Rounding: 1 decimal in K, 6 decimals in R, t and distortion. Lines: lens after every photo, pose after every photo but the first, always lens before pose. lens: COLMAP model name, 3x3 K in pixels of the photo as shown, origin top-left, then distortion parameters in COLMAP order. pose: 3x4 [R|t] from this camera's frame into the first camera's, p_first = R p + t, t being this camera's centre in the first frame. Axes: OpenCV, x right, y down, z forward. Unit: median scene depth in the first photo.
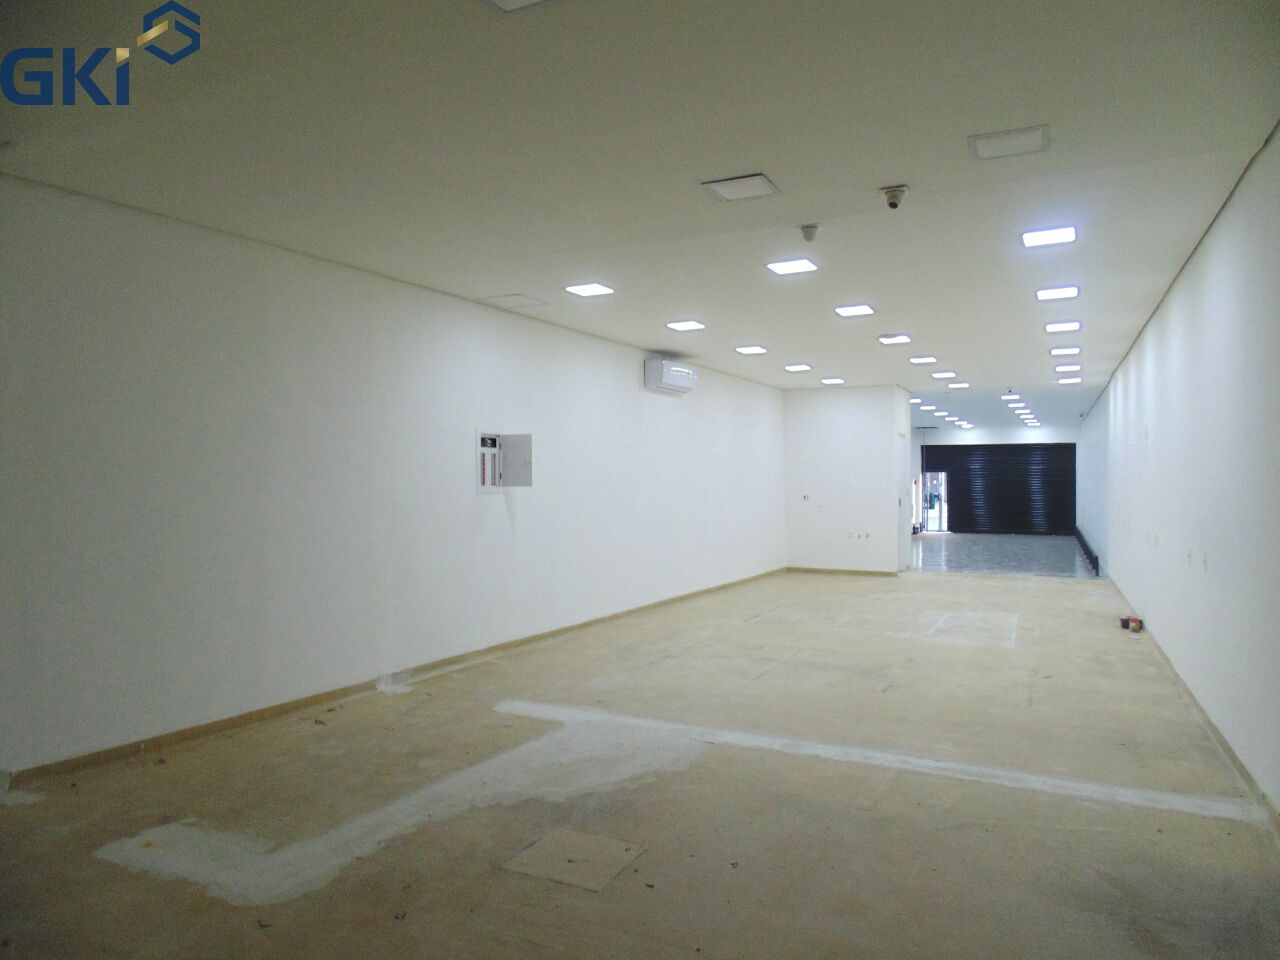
lens RADIAL K [[861.7, 0, 639.4], [0, 861.7, 479.6], [0, 0, 1]] dist [-0.017529, 0.004236]
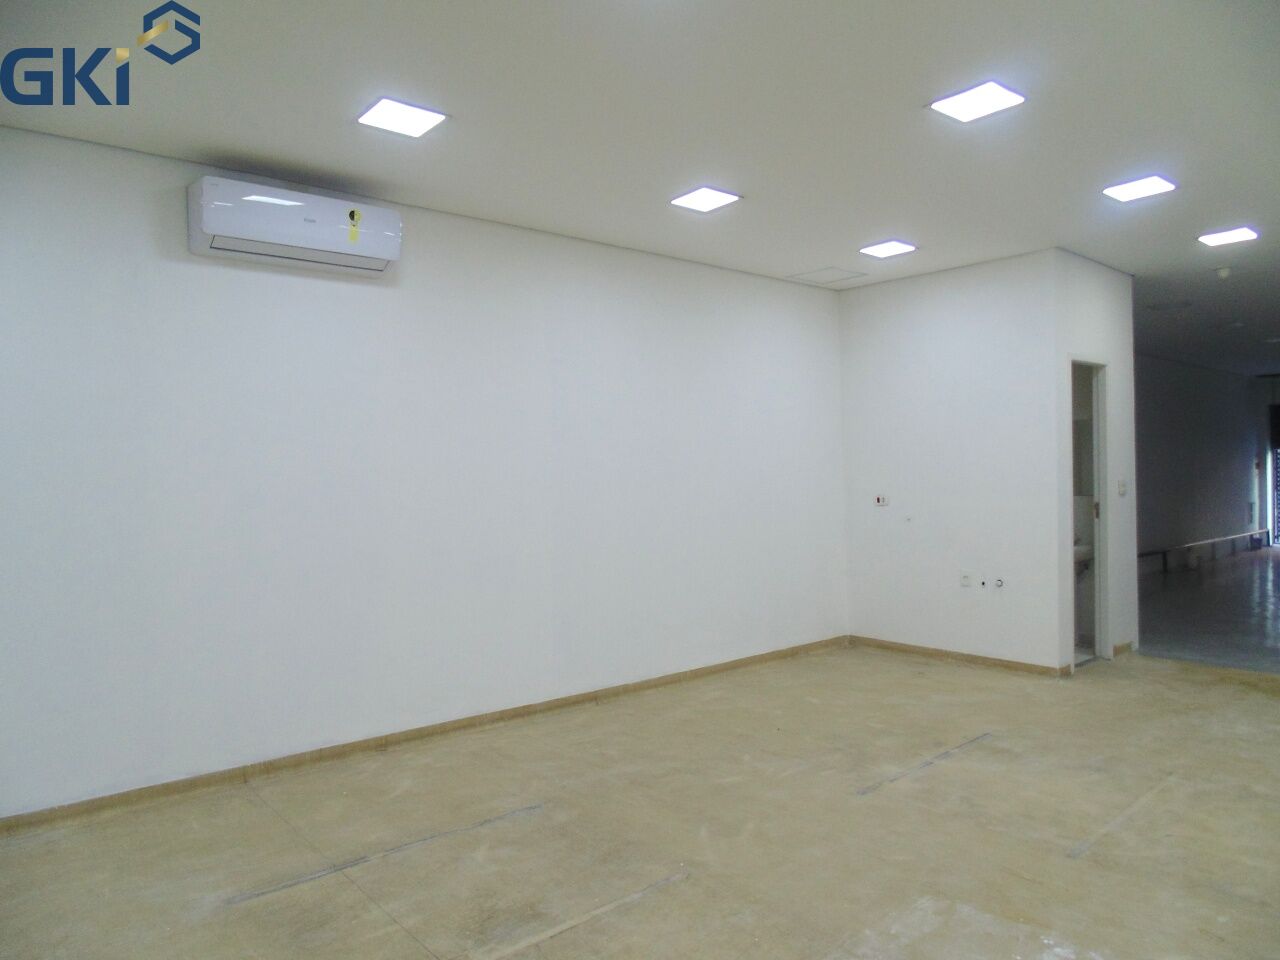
lens RADIAL K [[907.8, 0, 634.1], [0, 907.8, 482.0], [0, 0, 1]] dist [0.004275, -0.004282]
pose [[0.936781, -0.008167, -0.349820, 0.398824], [0.013627, 0.999821, 0.013149, 0.001664], [0.349650, -0.017085, 0.936725, 0.743281]]
